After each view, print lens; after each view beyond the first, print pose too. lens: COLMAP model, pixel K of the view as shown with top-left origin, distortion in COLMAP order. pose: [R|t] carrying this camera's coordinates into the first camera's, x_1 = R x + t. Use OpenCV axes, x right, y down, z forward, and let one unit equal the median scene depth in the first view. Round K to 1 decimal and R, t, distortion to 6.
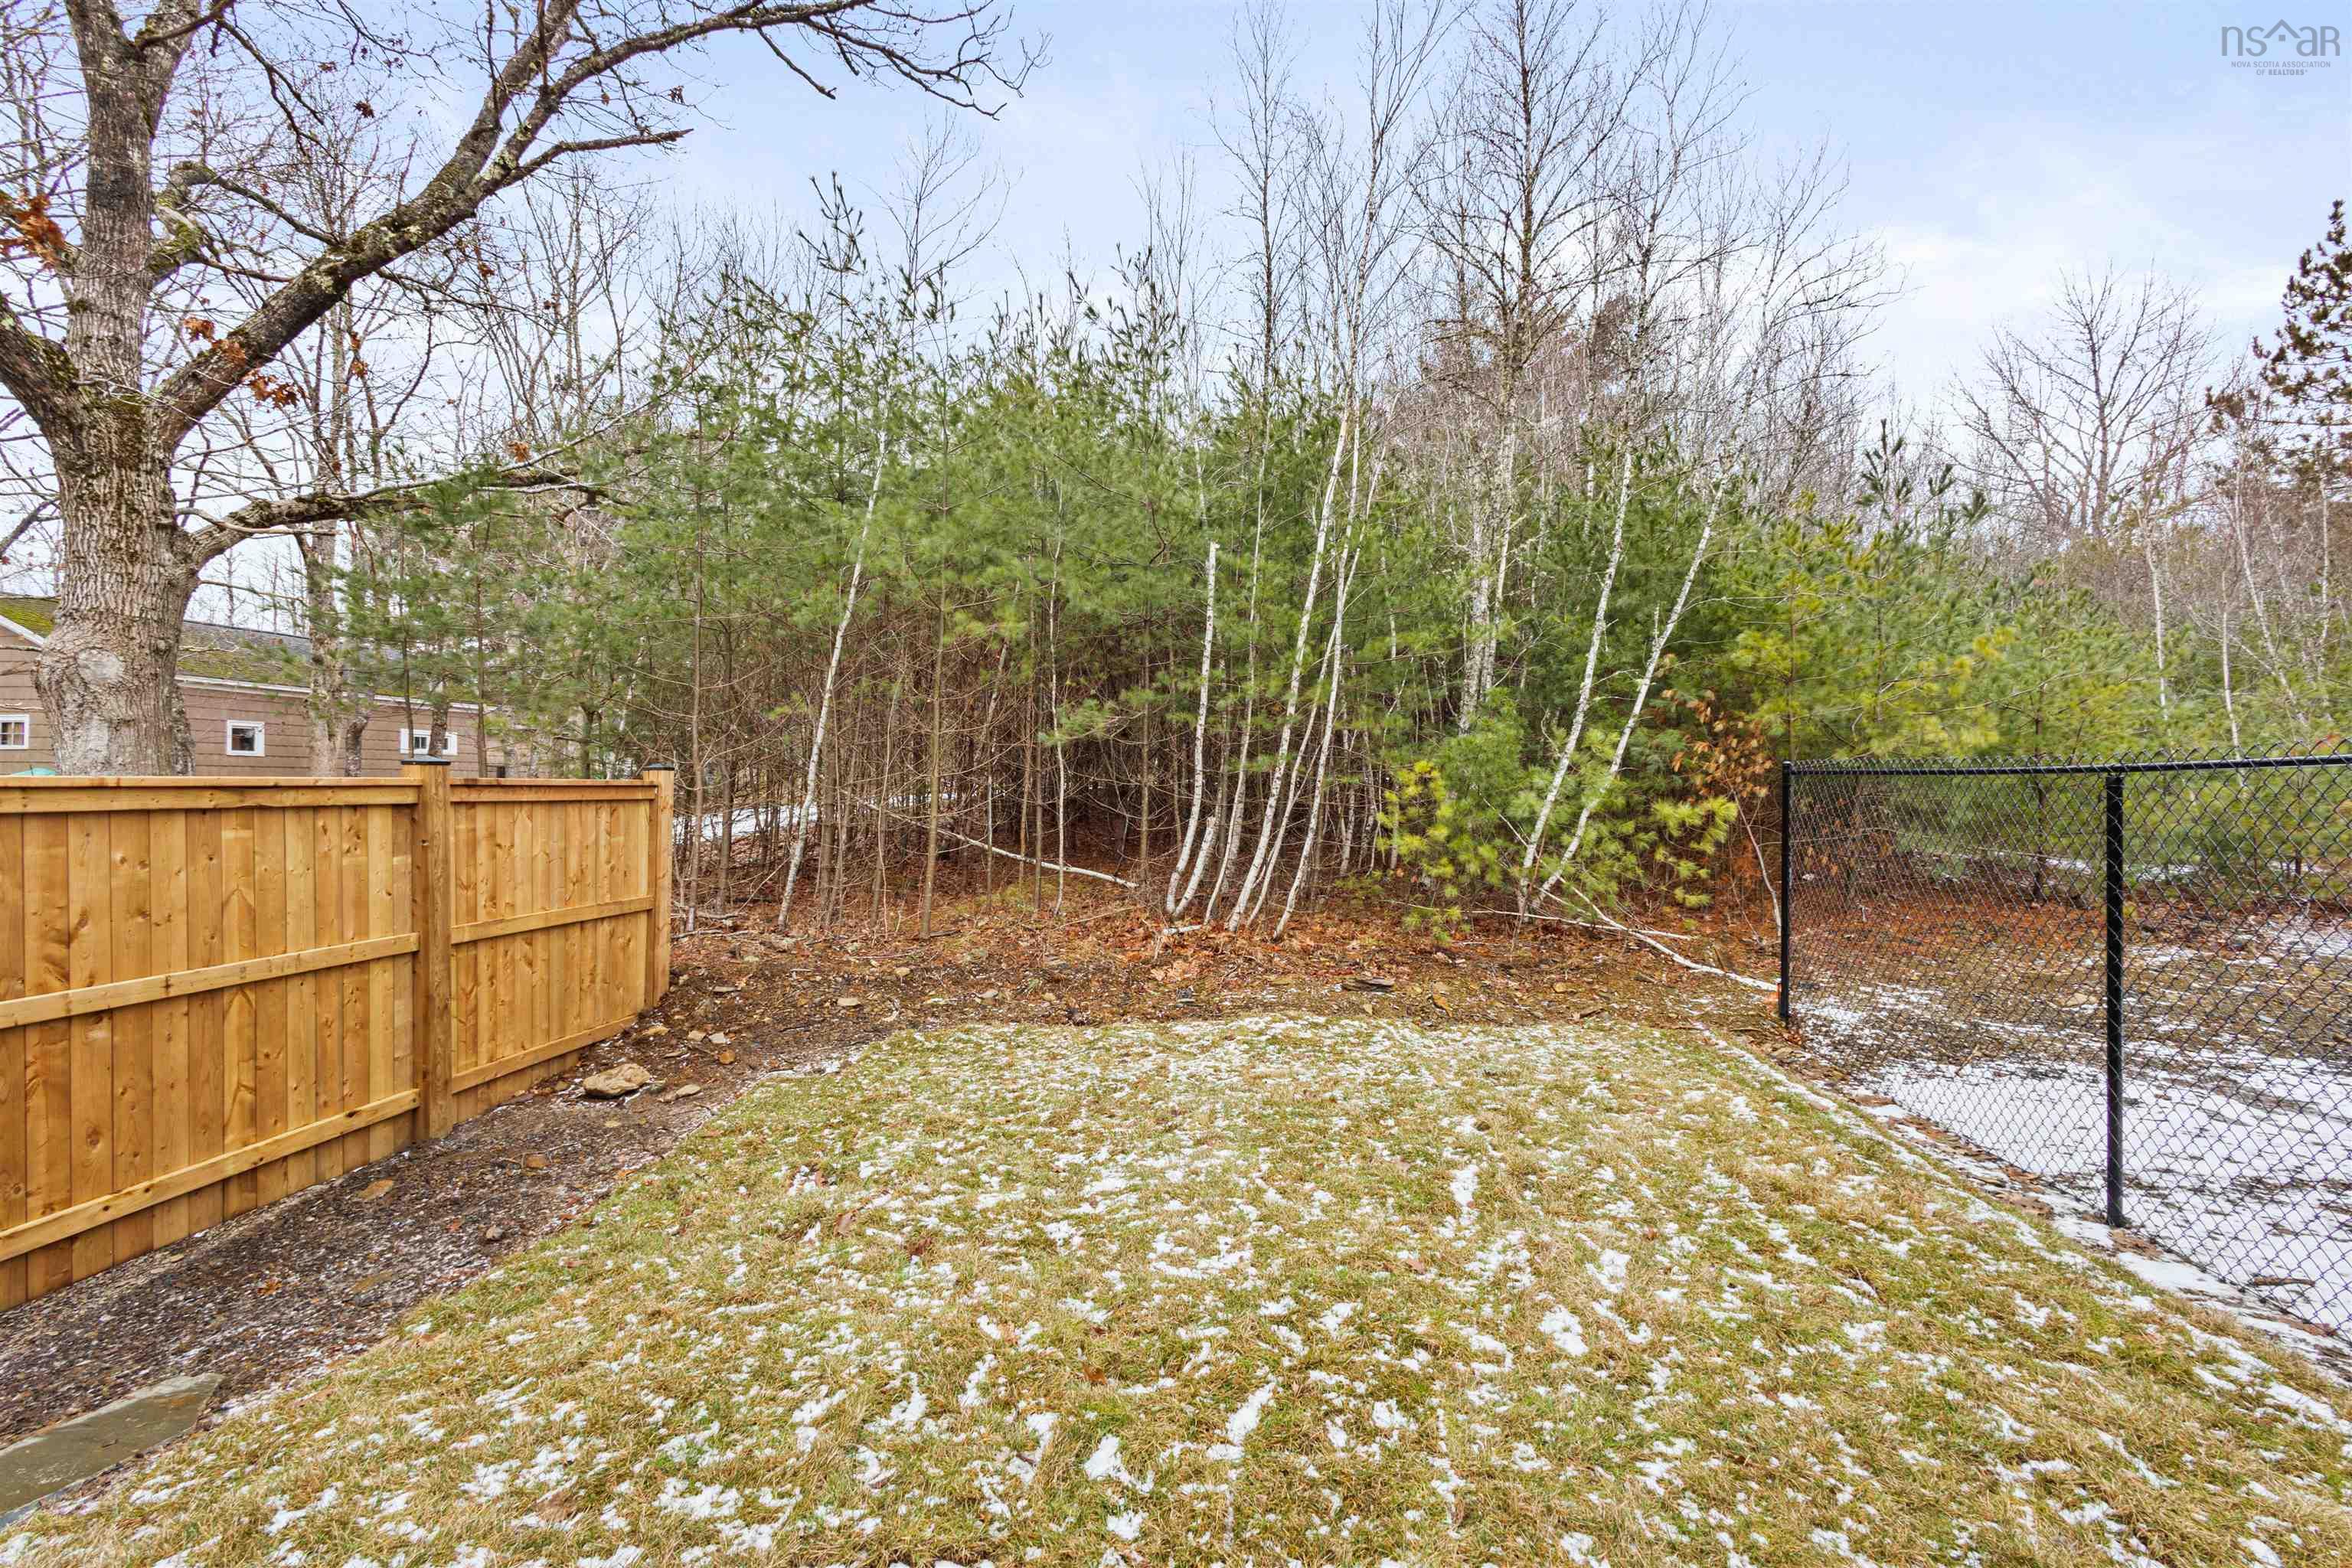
lens RADIAL K [[1101.7, 0, 1176.4], [0, 1101.7, 777.9], [0, 0, 1]] dist [0.003168, 0.000228]
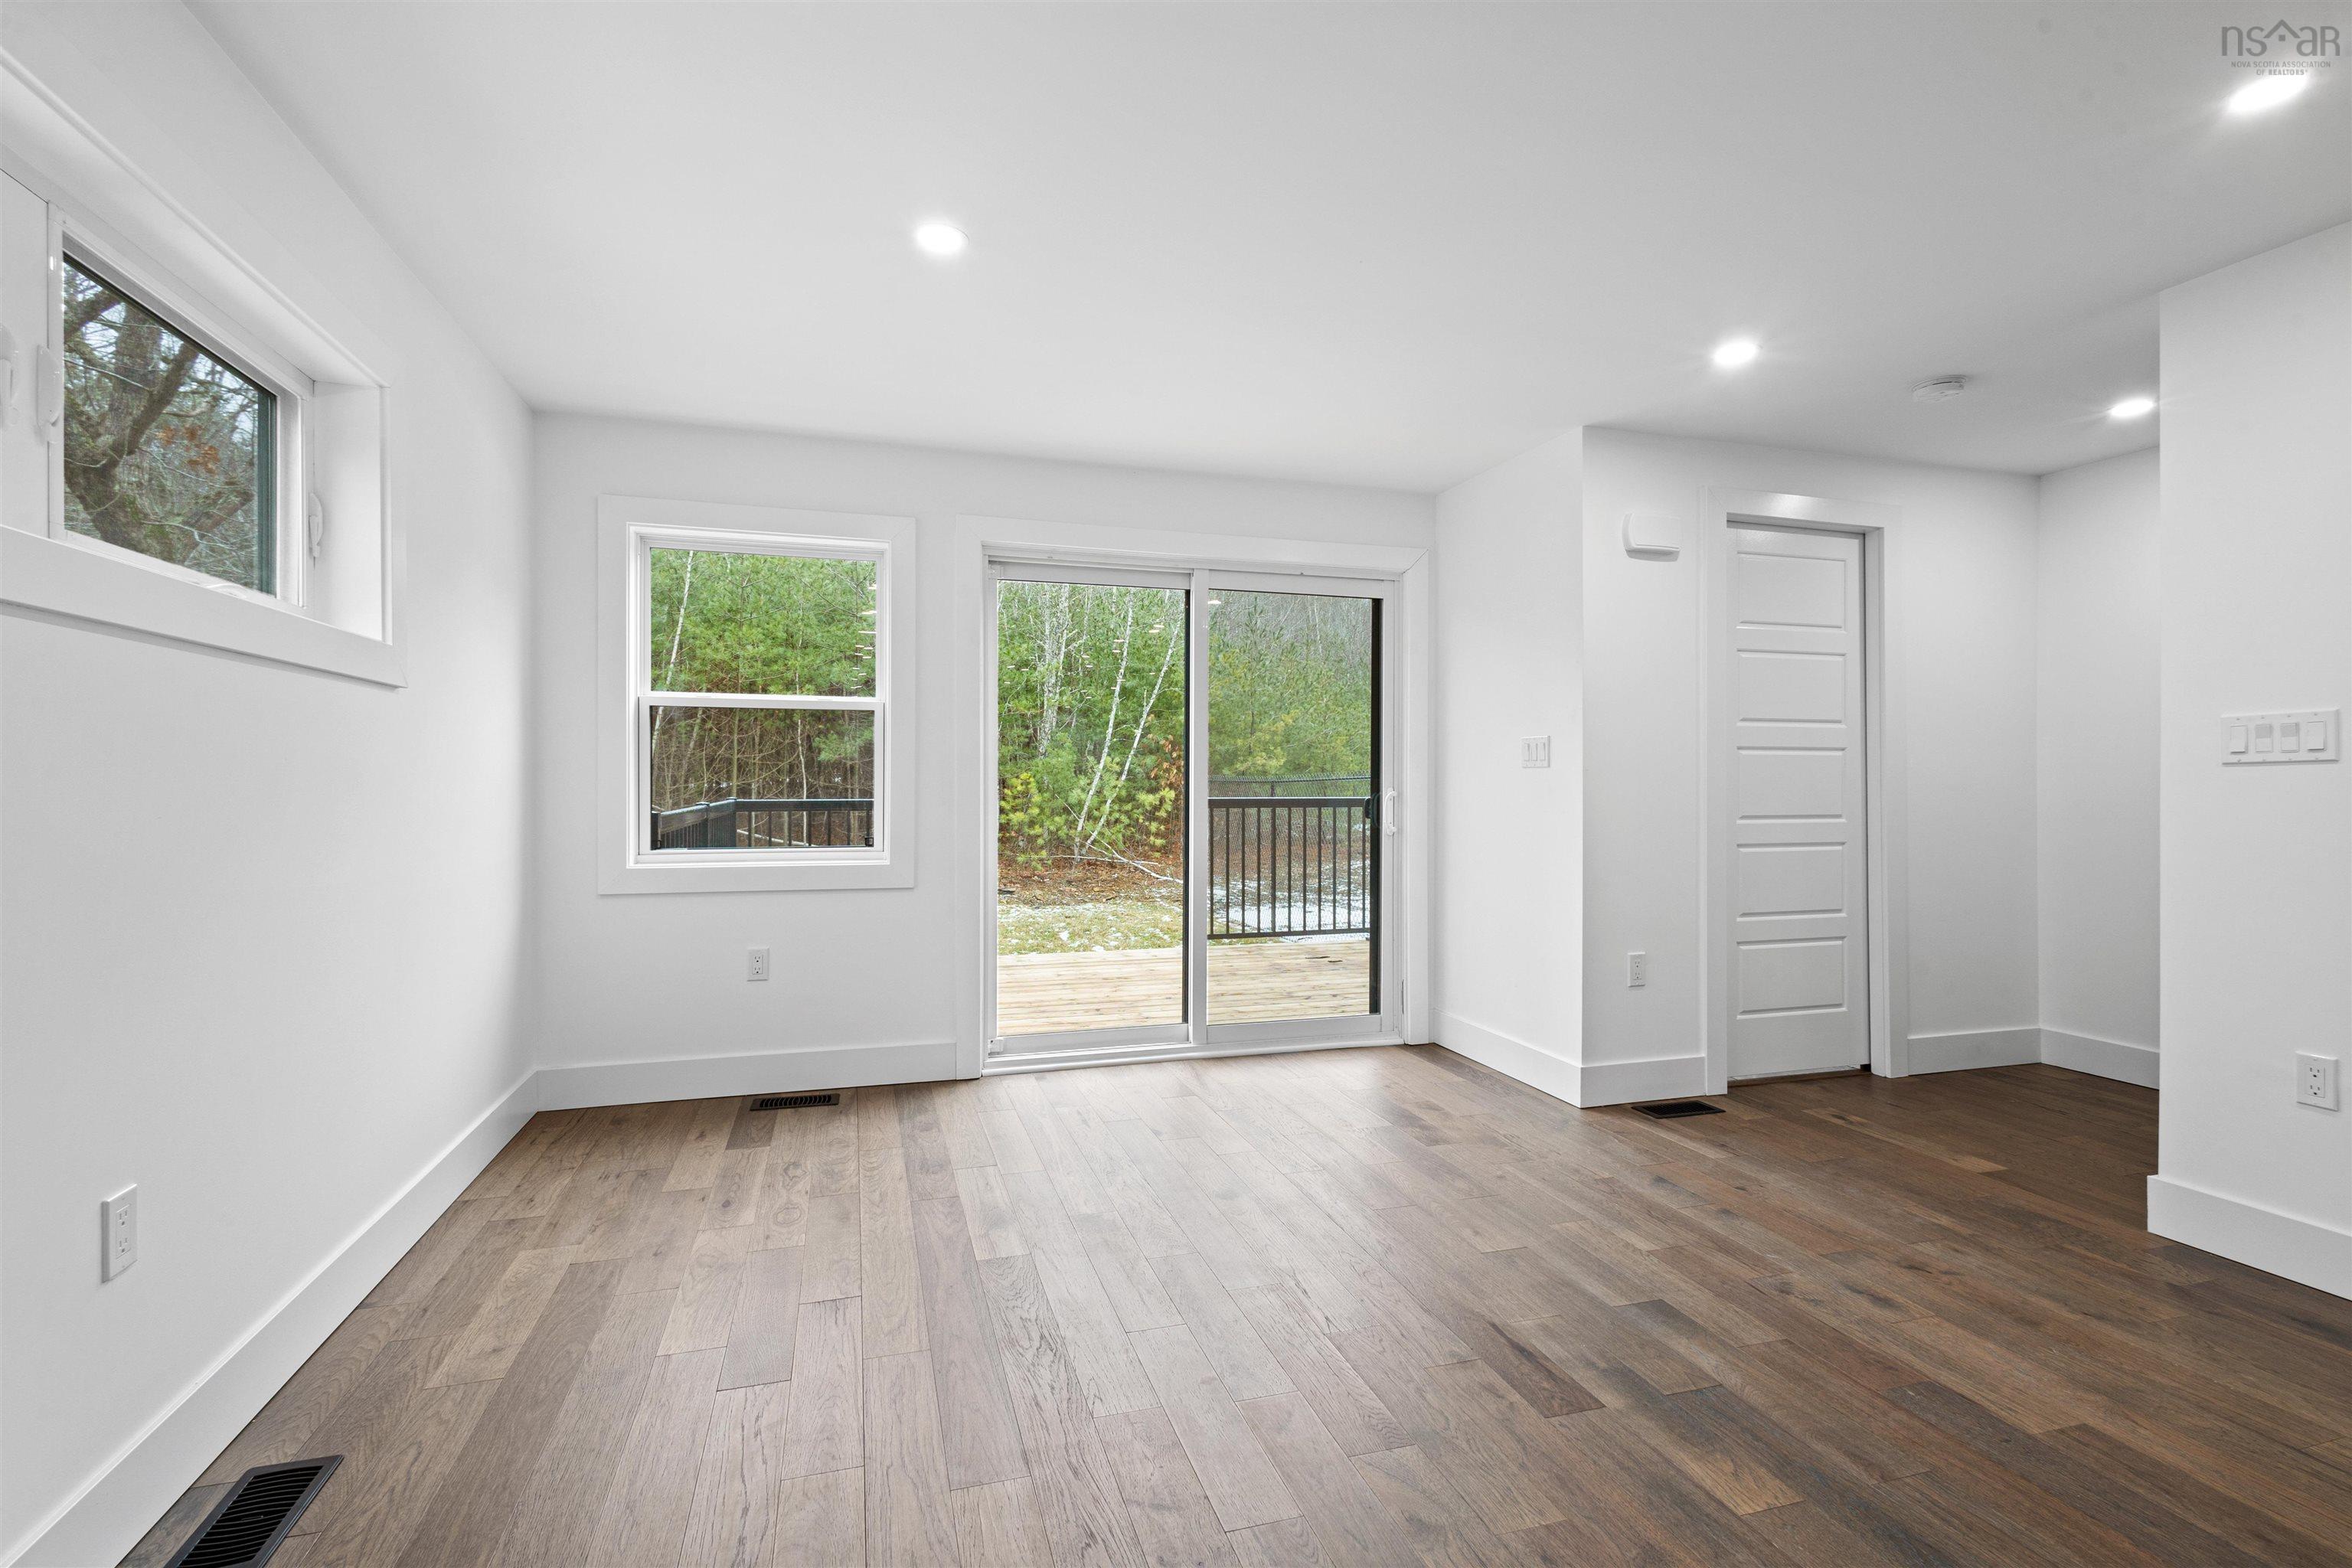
lens RADIAL K [[1101.7, 0, 1180.0], [0, 1101.7, 777.0], [0, 0, 1]] dist [0.003168, 0.000228]
pose [[0.915525, -0.004190, 0.402240, -0.274010], [0.003027, 0.999989, 0.003527, -0.014268], [-0.402250, -0.002011, 0.915528, -0.770363]]
